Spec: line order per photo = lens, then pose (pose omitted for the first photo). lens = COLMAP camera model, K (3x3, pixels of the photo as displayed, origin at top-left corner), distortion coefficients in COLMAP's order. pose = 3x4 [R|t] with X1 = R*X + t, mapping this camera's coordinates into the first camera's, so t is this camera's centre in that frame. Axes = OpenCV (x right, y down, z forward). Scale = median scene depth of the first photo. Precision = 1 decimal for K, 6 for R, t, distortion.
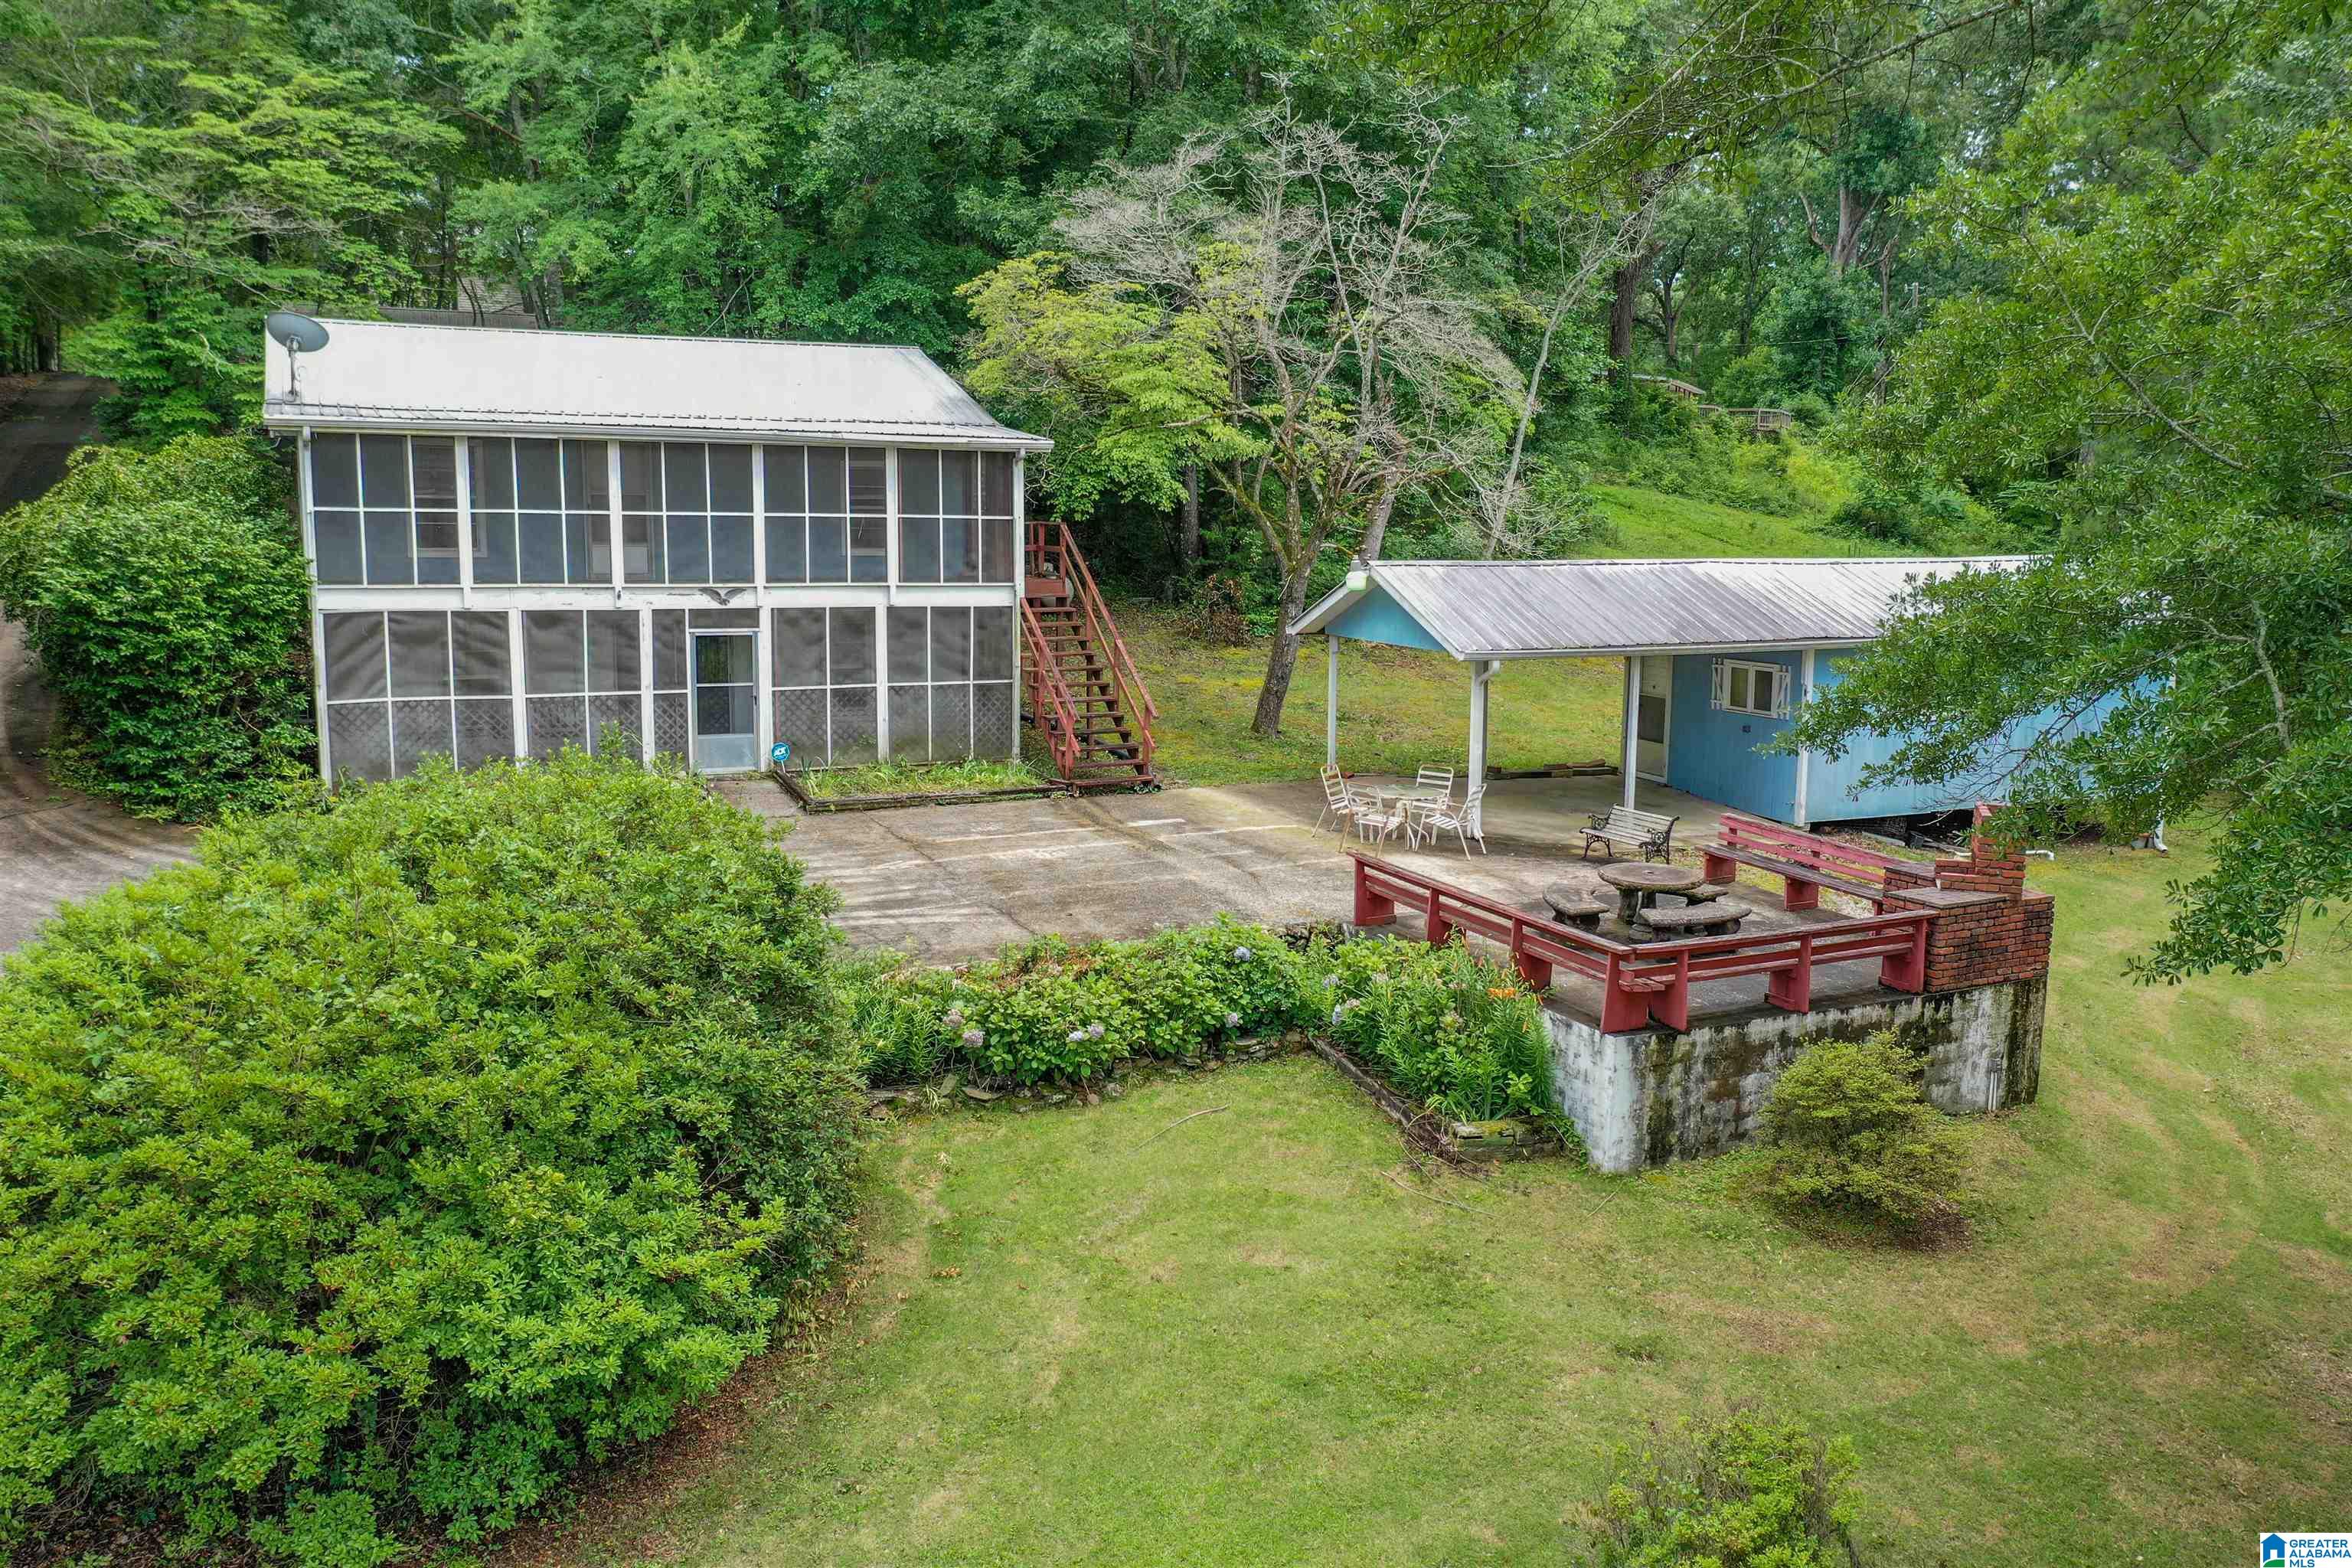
lens RADIAL K [[1848.2, 0, 1169.0], [0, 1848.2, 784.9], [0, 0, 1]] dist [0.014974, -0.011842]
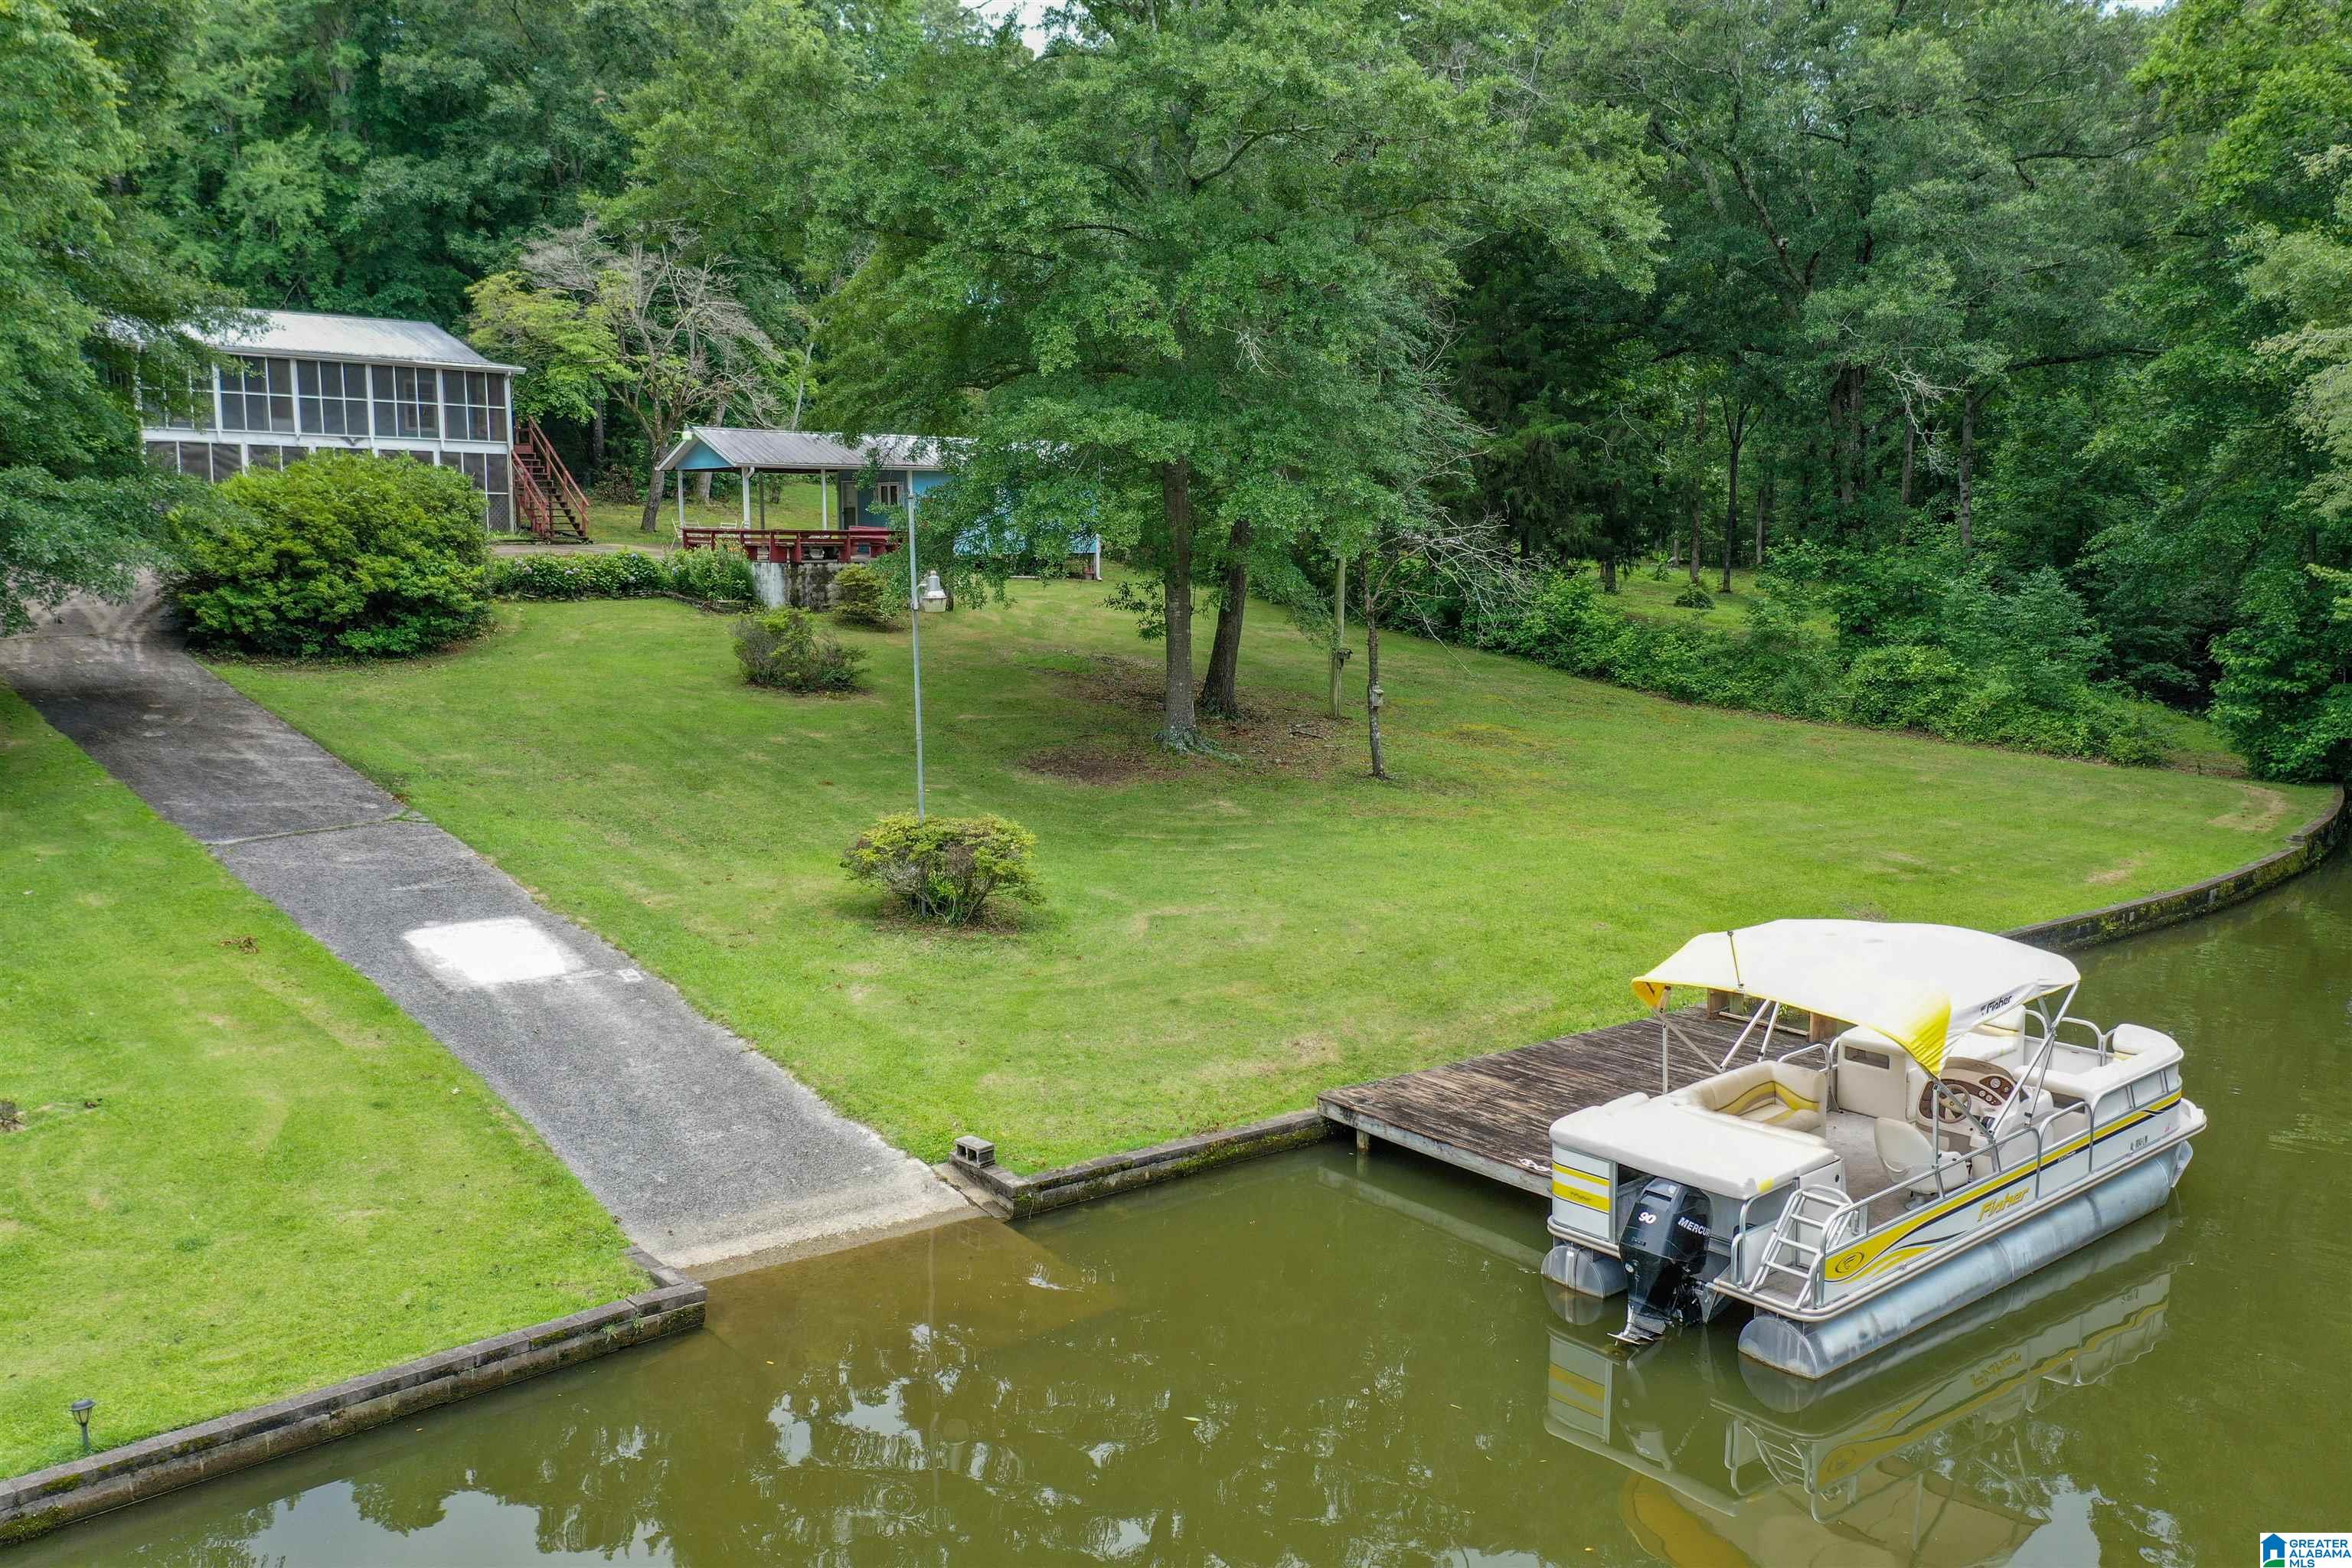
lens RADIAL K [[1848.2, 0, 1170.5], [0, 1848.2, 783.5], [0, 0, 1]] dist [0.014974, -0.011842]
pose [[0.951180, -0.049113, 0.304703, -0.031142], [0.054403, 0.998479, -0.008891, 0.297478], [-0.303803, 0.025034, 0.952406, -1.028999]]
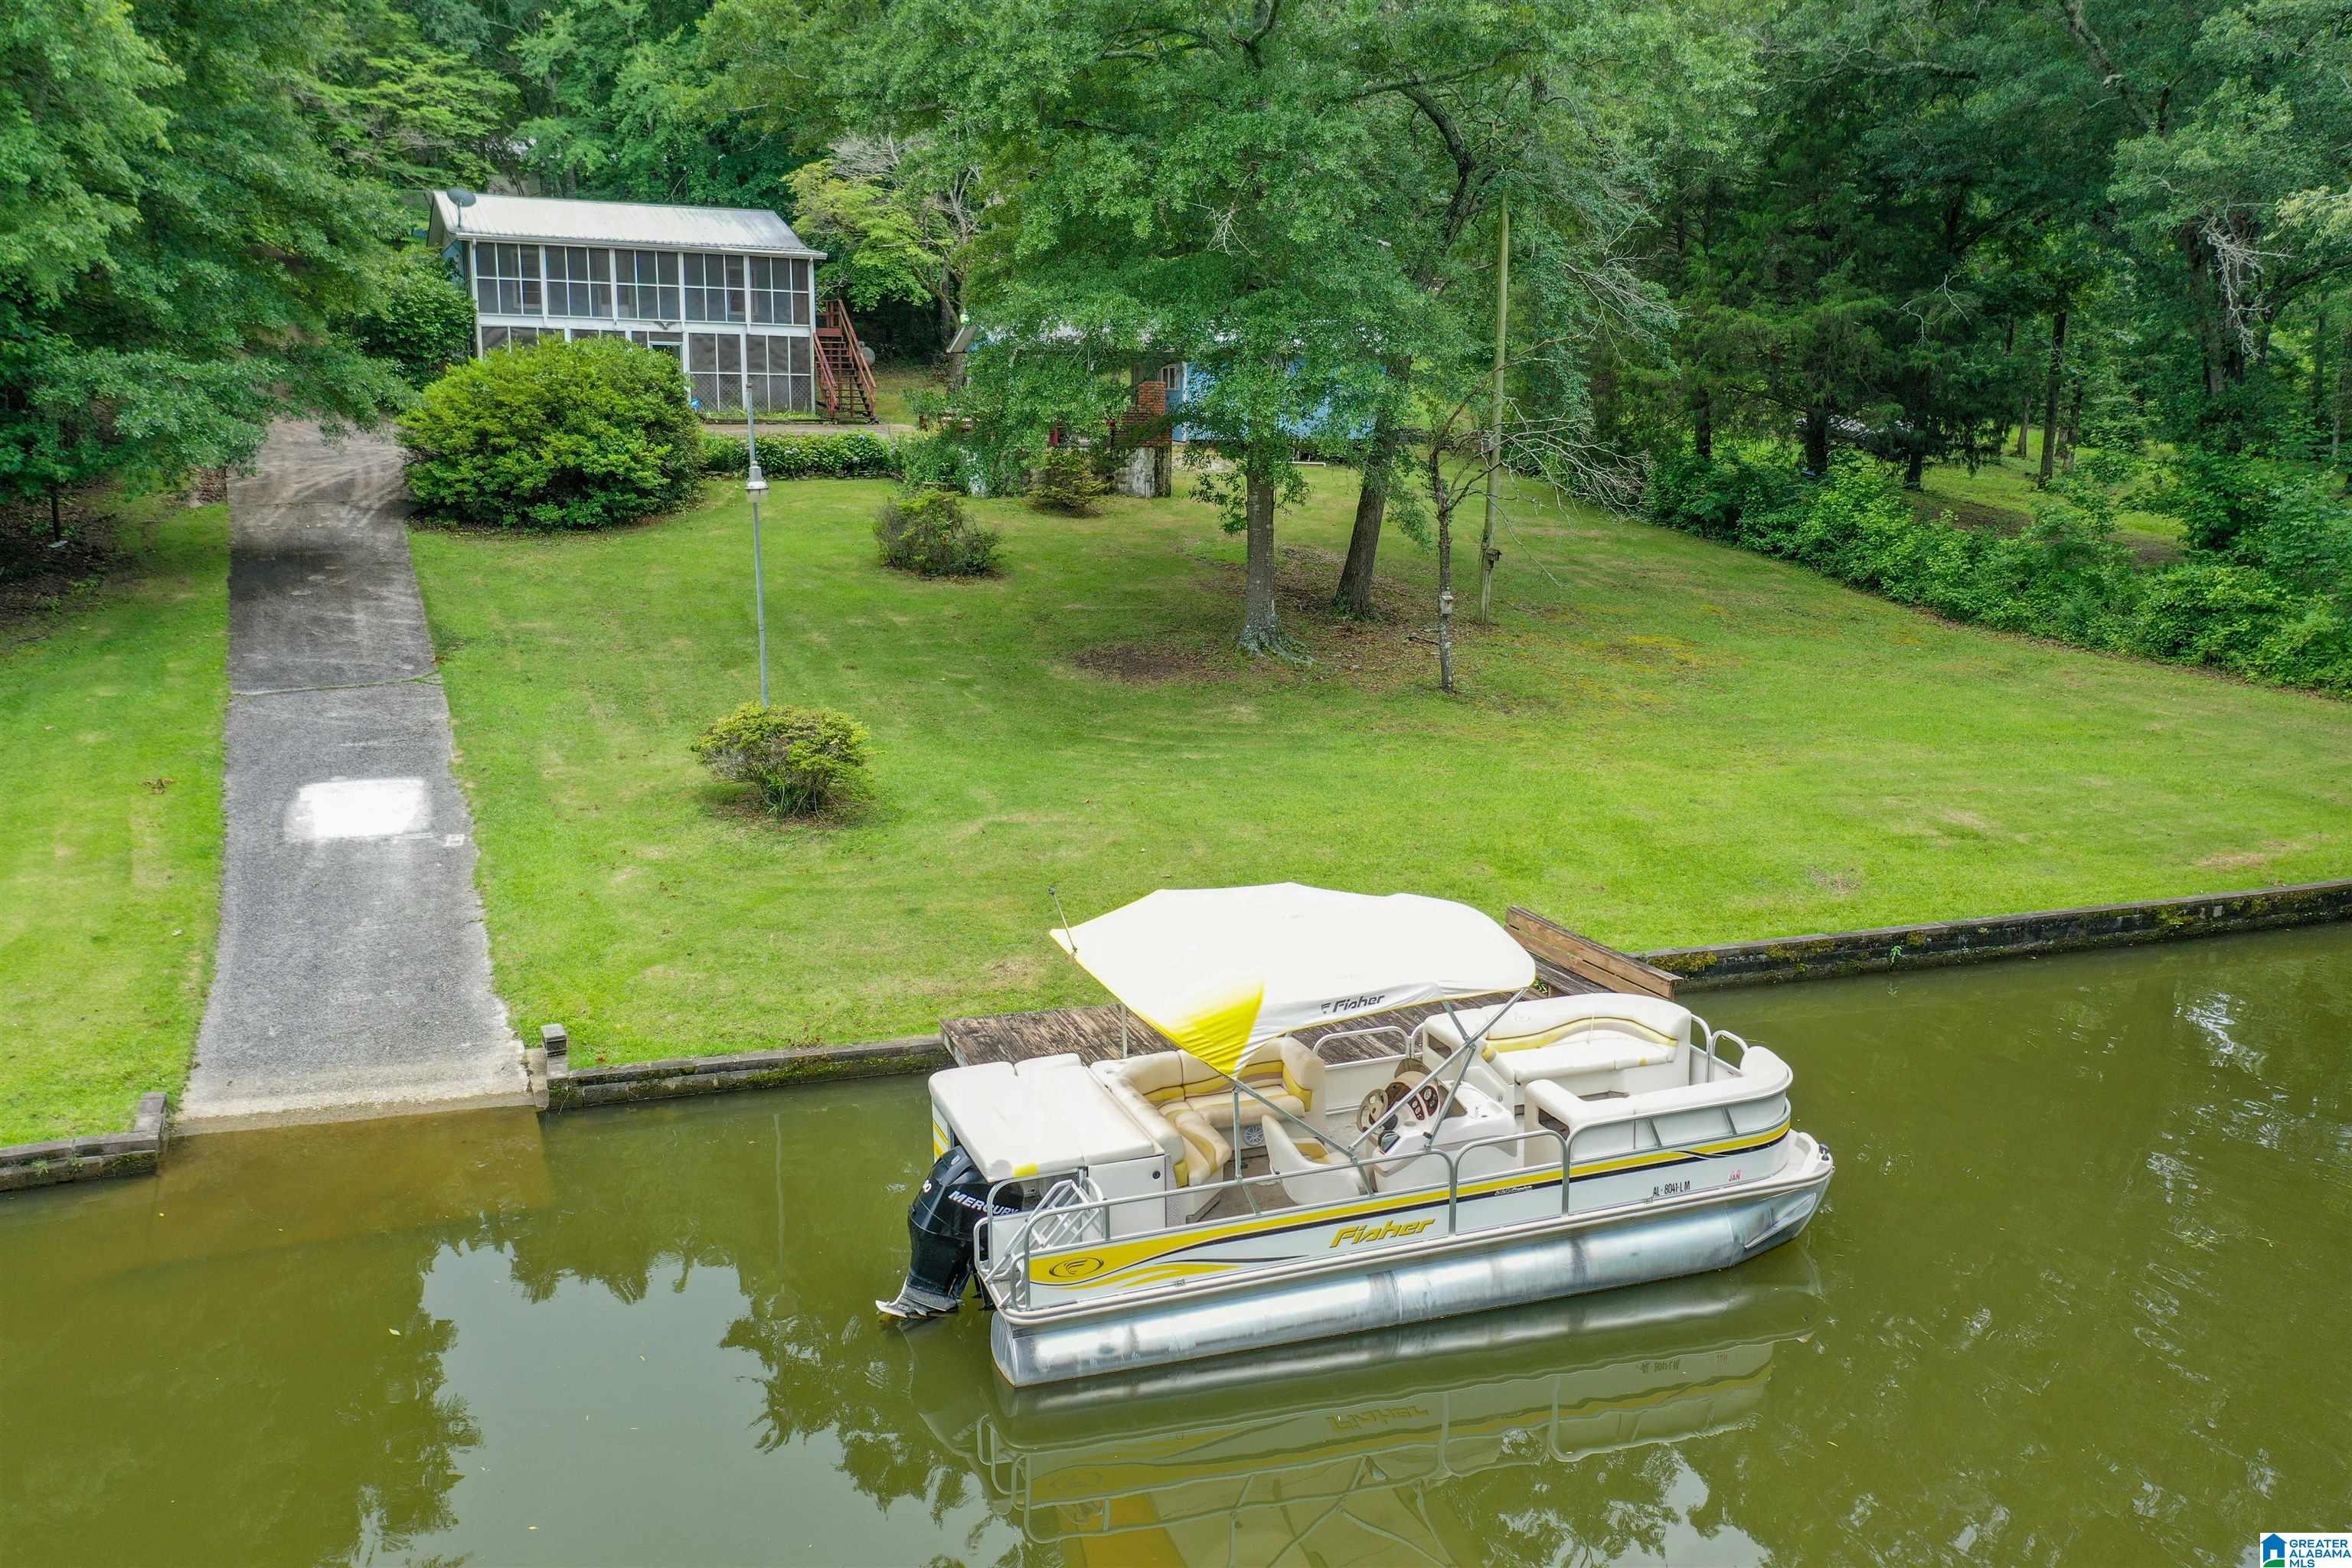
lens RADIAL K [[1848.2, 0, 1173.6], [0, 1848.2, 784.1], [0, 0, 1]] dist [0.014974, -0.011842]
pose [[0.999968, 0.000525, 0.007986, 0.295927], [-0.000902, 0.998880, 0.047303, 0.294146], [-0.007952, -0.047308, 0.998849, -1.045375]]
